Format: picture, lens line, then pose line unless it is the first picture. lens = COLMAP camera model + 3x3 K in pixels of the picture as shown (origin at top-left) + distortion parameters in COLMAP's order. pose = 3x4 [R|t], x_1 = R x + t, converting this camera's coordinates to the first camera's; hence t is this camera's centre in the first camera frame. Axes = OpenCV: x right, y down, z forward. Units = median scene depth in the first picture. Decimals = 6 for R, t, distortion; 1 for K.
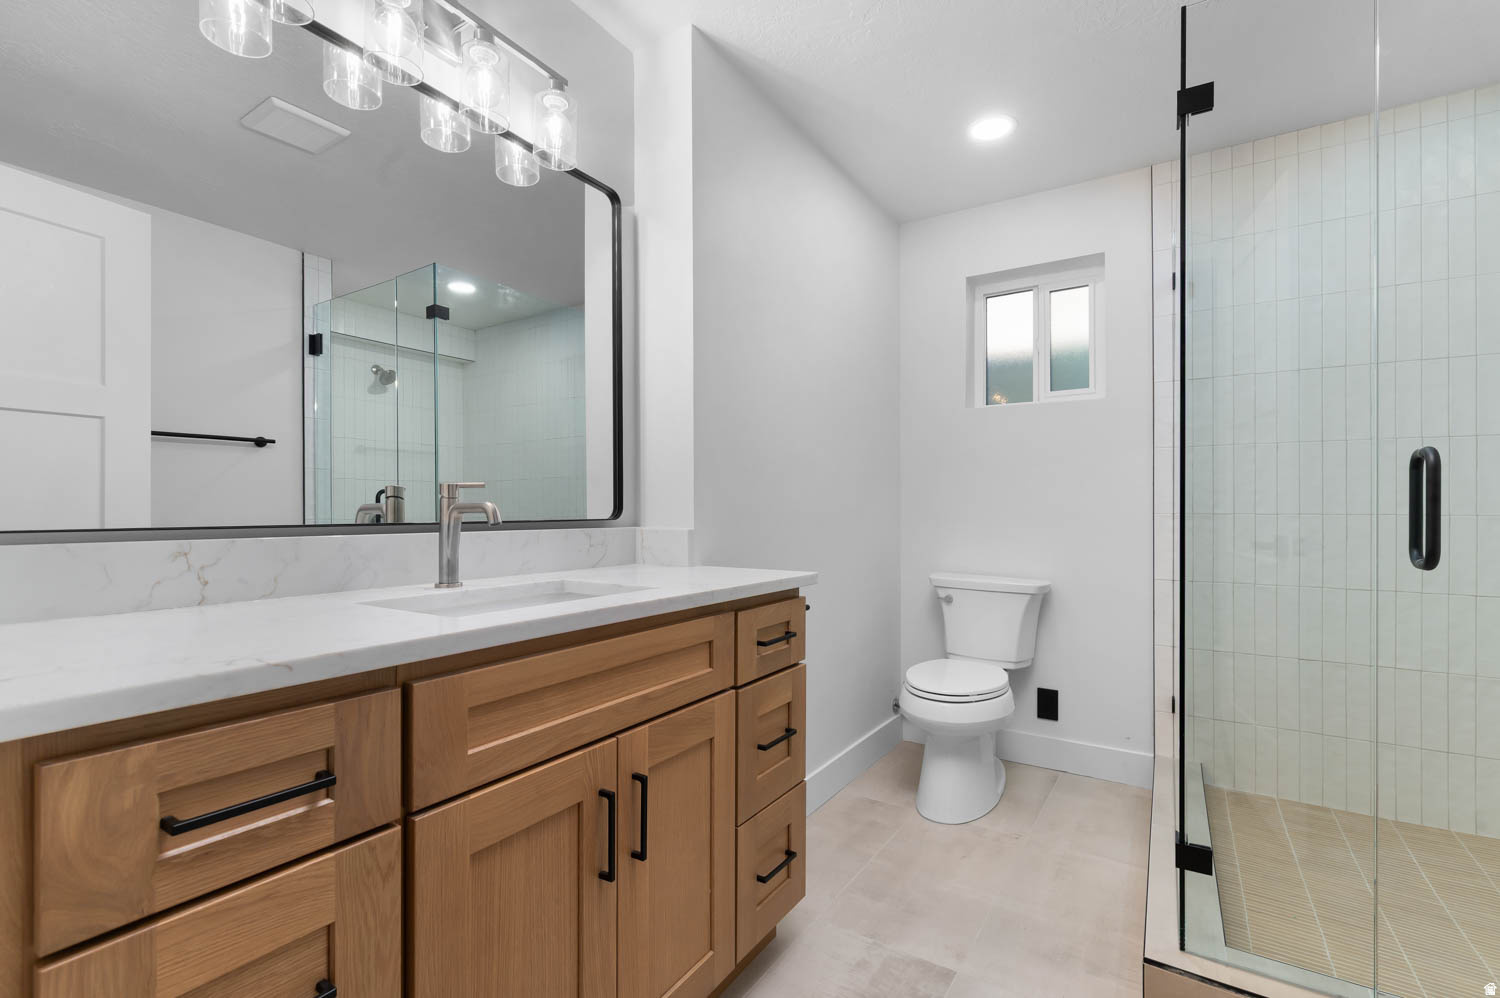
lens RADIAL K [[668.8, 0, 746.1], [0, 668.8, 506.2], [0, 0, 1]] dist [0.000694, 0.000091]
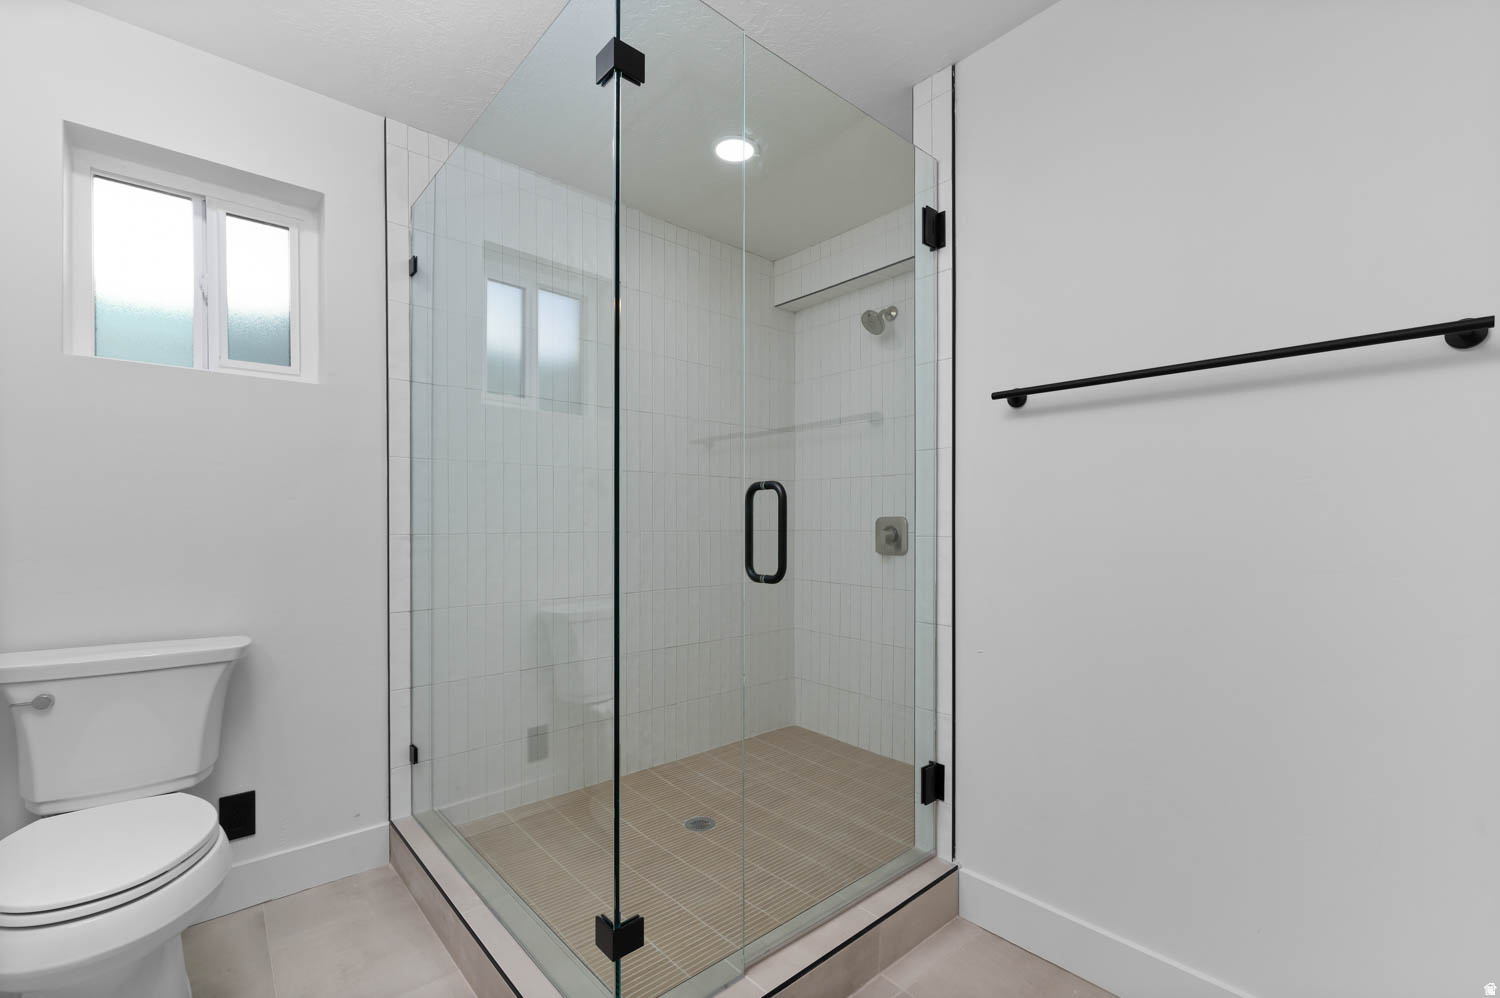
lens RADIAL K [[653.8, 0, 754.2], [0, 653.8, 505.3], [0, 0, 1]] dist [0.000252, 0.000274]
pose [[0.245069, 0.005027, 0.969493, -0.073523], [-0.011269, 0.999934, -0.002336, -0.027091], [-0.969440, -0.010352, 0.245109, 0.334881]]
